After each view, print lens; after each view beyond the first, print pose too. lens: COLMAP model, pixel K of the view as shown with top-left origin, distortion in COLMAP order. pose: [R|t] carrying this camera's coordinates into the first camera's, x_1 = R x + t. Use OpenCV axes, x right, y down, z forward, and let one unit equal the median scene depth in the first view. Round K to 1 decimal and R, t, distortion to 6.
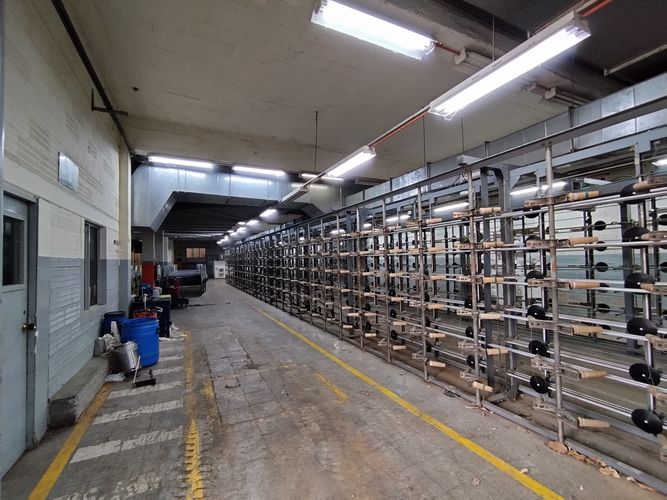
lens RADIAL K [[308.5, 0, 333.4], [0, 308.5, 254.8], [0, 0, 1]] dist [-0.001581, 0.004044]
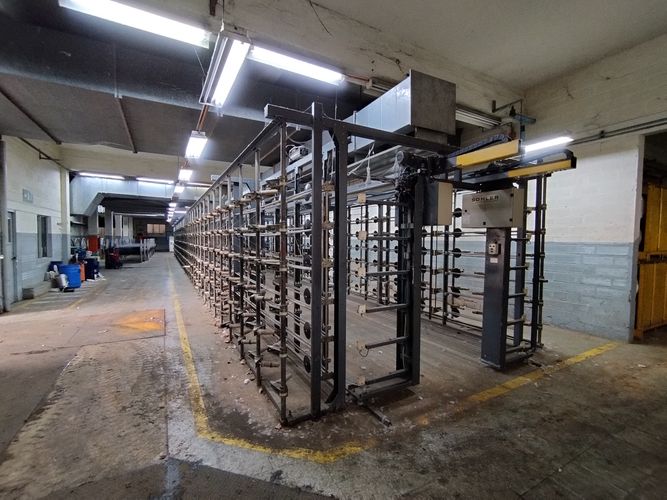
lens RADIAL K [[308.5, 0, 332.4], [0, 308.5, 251.7], [0, 0, 1]] dist [-0.001581, 0.004044]
pose [[0.998315, 0.022049, 0.053666, 0.888900], [-0.025162, 0.997998, 0.058030, -0.028131], [-0.052279, -0.059282, 0.996871, -0.990978]]
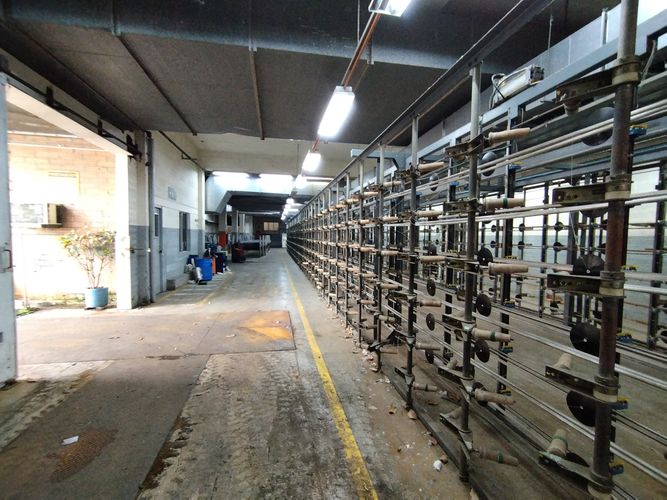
lens RADIAL K [[308.5, 0, 334.1], [0, 308.5, 250.7], [0, 0, 1]] dist [-0.001581, 0.004044]
pose [[0.966394, 0.038979, -0.254091, 0.705106], [-0.021984, 0.997348, 0.069386, -0.005052], [0.256122, -0.061469, 0.964688, -0.731123]]
